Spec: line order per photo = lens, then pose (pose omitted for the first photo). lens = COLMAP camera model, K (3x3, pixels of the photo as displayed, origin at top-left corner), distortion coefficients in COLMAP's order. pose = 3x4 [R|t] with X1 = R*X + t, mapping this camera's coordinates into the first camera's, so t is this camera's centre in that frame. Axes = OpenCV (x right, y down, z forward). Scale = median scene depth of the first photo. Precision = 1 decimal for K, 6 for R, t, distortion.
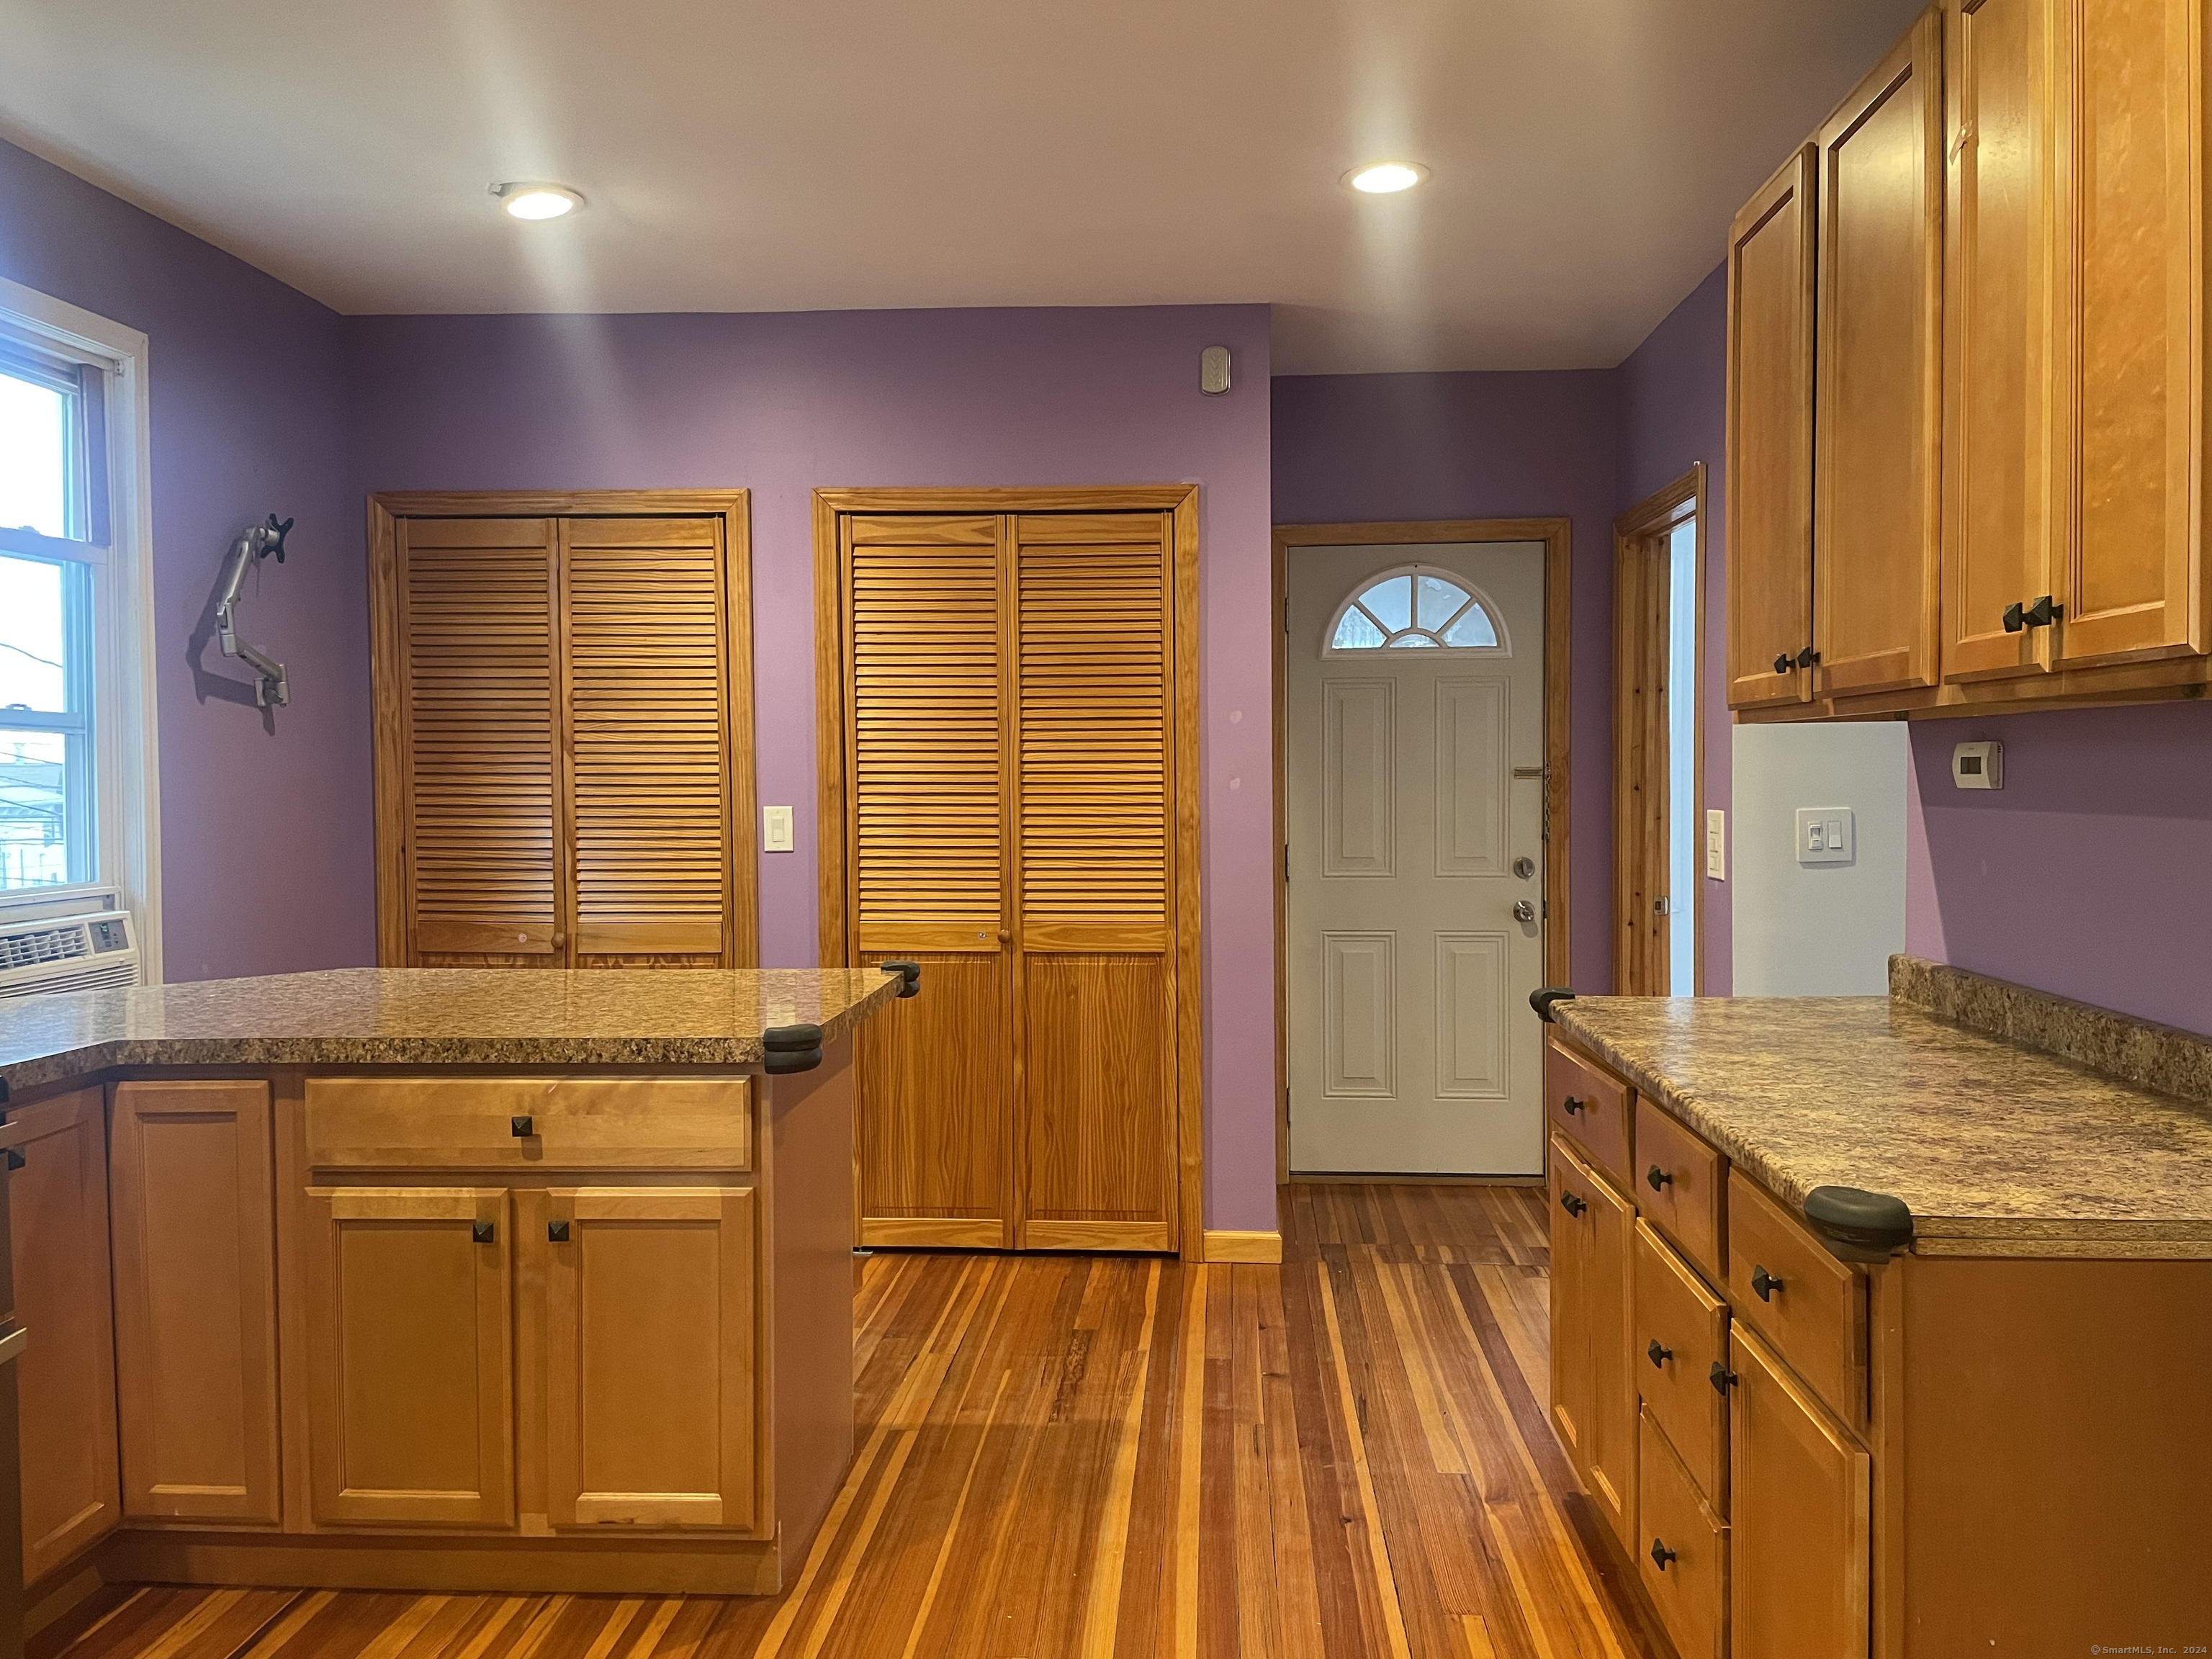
lens RADIAL K [[1671.9, 0, 1132.5], [0, 1671.9, 822.3], [0, 0, 1]] dist [0.077455, -0.082994]
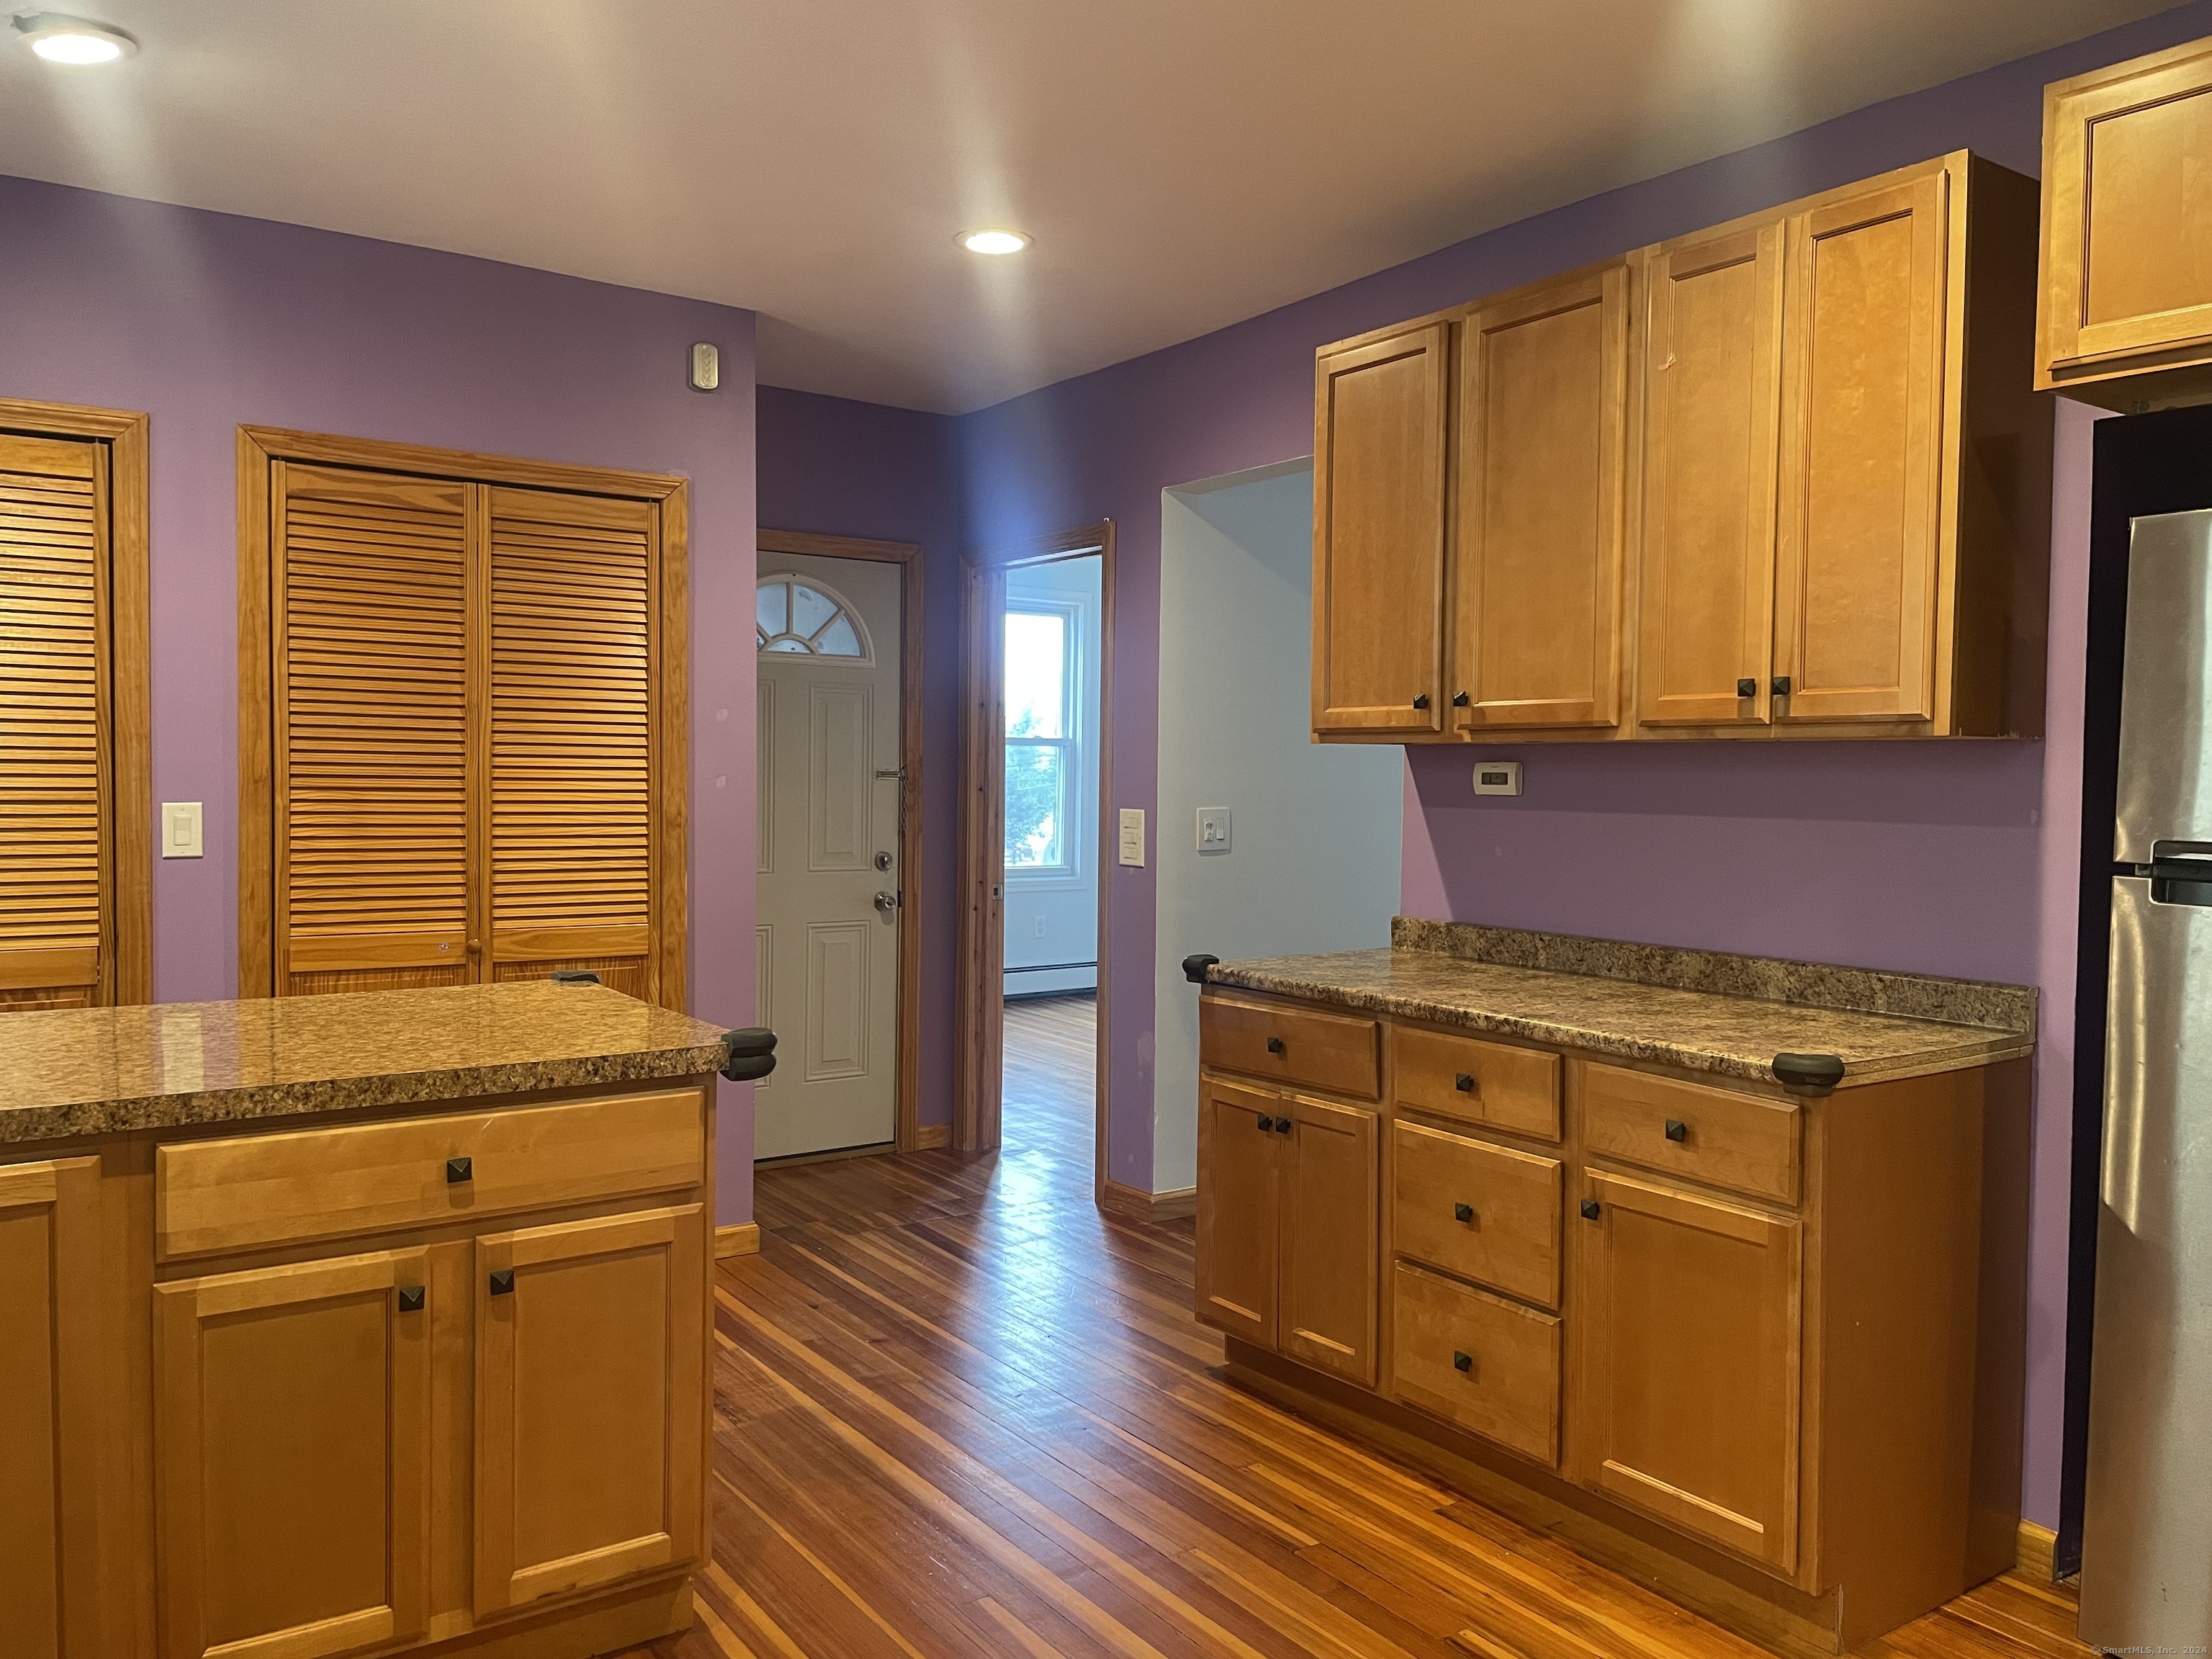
lens RADIAL K [[1671.9, 0, 1132.5], [0, 1671.9, 822.3], [0, 0, 1]] dist [0.077455, -0.082994]
pose [[0.783379, -0.003470, 0.621534, -0.389086], [0.002282, 0.999994, 0.002707, -0.000948], [-0.621540, -0.000702, 0.783382, 0.059701]]
